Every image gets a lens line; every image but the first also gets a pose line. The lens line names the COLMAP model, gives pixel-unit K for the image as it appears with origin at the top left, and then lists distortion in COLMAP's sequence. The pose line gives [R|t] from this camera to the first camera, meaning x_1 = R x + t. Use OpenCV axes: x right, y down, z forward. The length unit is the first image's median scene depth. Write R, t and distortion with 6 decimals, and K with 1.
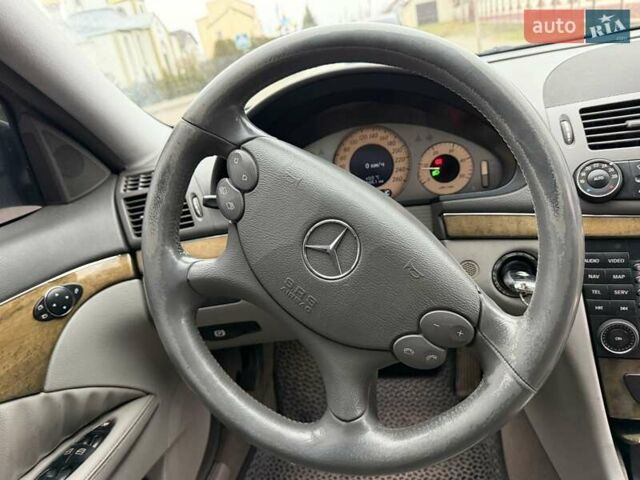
lens RADIAL K [[478.3, 0, 323.2], [0, 478.3, 238.4], [0, 0, 1]] dist [0.001143, -0.008980]
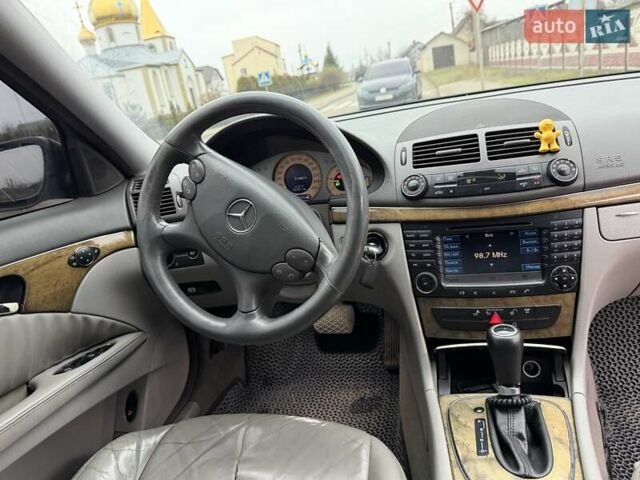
lens RADIAL K [[471.5, 0, 325.6], [0, 471.5, 239.2], [0, 0, 1]] dist [0.048930, -0.085851]
pose [[0.998986, 0.036230, -0.026746, 0.262565], [-0.037946, 0.997050, -0.066713, 0.148407], [0.024250, 0.067660, 0.997414, -0.509733]]
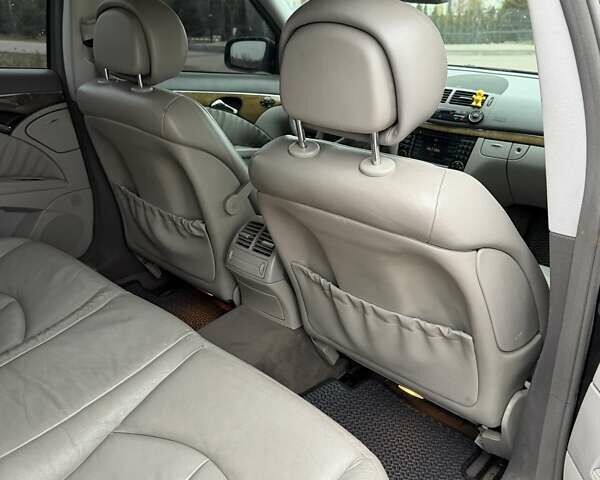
lens RADIAL K [[586.6, 0, 296.6], [0, 586.6, 249.1], [0, 0, 1]] dist [0.318153, -1.137436]
pose [[0.834107, 0.389370, -0.390712, 1.582083], [-0.371787, 0.920102, 0.123236, 0.477661], [0.407480, 0.042470, 0.912226, -2.567478]]
